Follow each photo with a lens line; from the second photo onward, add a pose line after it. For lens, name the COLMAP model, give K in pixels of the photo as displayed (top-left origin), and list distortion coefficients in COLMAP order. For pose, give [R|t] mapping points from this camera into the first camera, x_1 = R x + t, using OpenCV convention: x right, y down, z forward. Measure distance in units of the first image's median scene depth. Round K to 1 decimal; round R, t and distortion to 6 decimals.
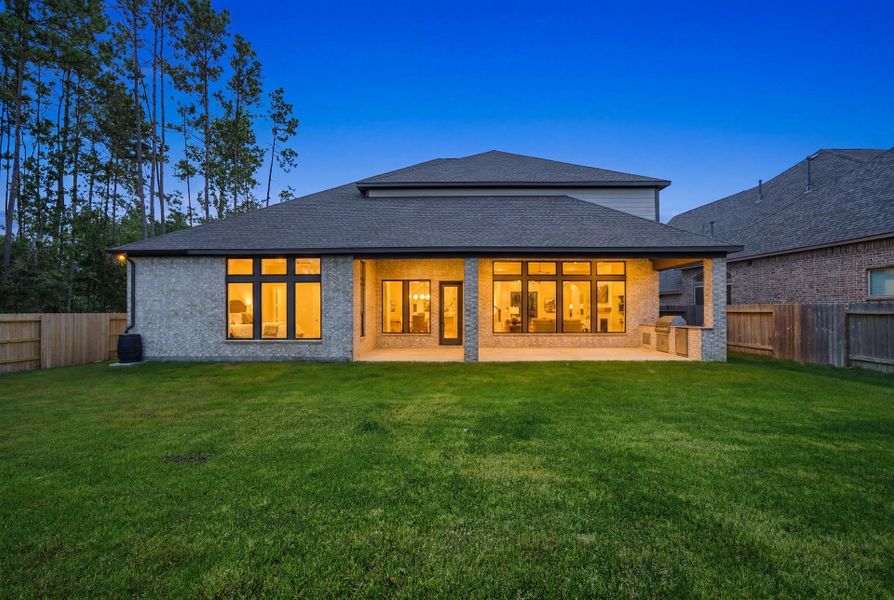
lens RADIAL K [[403.9, 0, 449.2], [0, 403.9, 301.0], [0, 0, 1]] dist [0.000663, 0.000173]
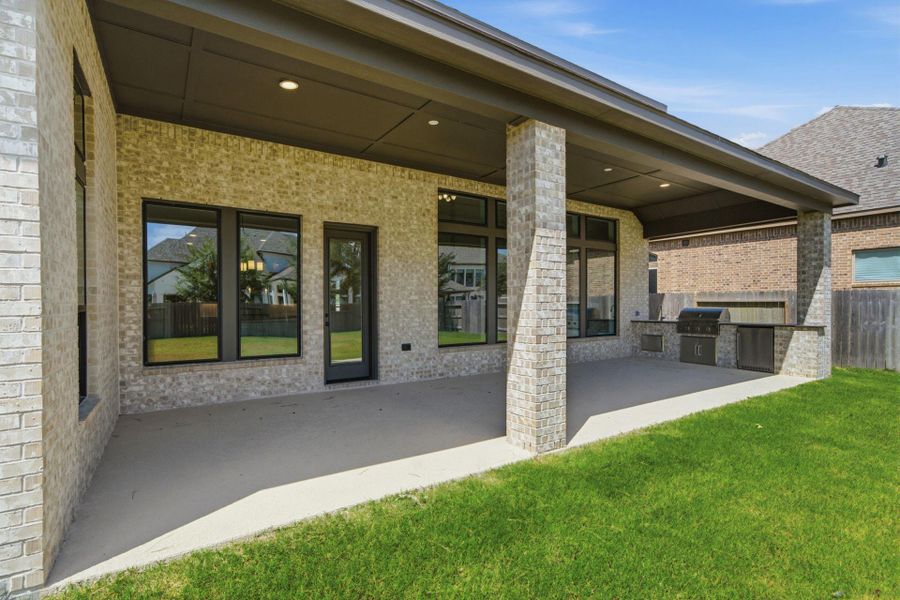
lens RADIAL K [[432.1, 0, 446.5], [0, 432.1, 304.8], [0, 0, 1]] dist [0.000845, 0.000406]
pose [[0.836341, -0.003409, 0.548199, -0.168961], [-0.008453, 0.999782, 0.019112, 0.023728], [-0.548144, -0.020618, 0.836130, 0.654520]]
